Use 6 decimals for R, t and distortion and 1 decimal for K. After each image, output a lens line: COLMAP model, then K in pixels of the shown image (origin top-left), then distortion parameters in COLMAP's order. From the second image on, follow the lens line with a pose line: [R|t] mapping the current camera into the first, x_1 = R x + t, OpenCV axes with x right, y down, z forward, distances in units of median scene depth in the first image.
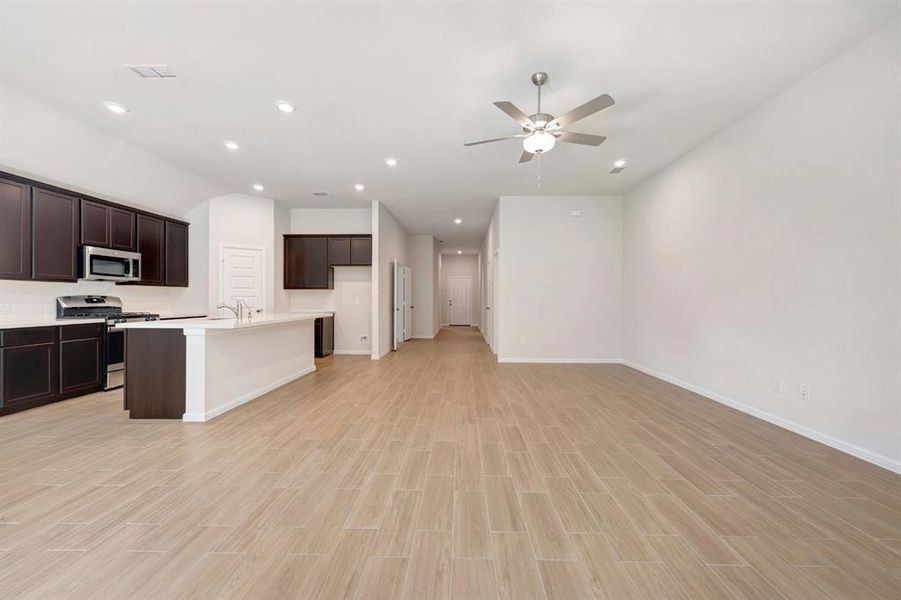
lens RADIAL K [[359.8, 0, 452.4], [0, 359.8, 299.2], [0, 0, 1]] dist [0.001157, -0.000021]
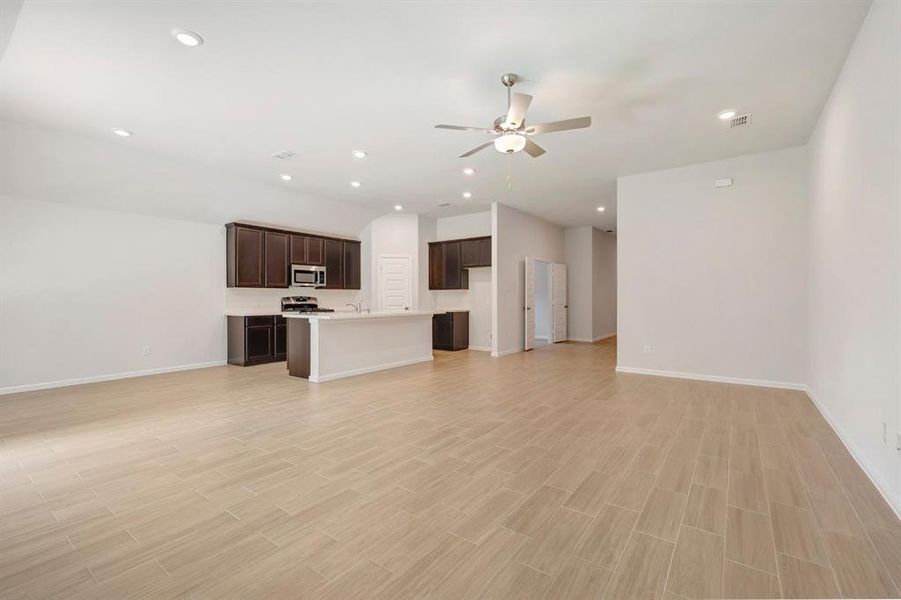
lens RADIAL K [[394.9, 0, 448.1], [0, 394.9, 298.2], [0, 0, 1]] dist [0.004865, -0.000049]
pose [[0.819562, -0.003969, -0.572976, 0.501836], [0.003746, 0.999992, -0.001569, 0.001769], [0.572978, -0.000860, 0.819571, -0.006481]]
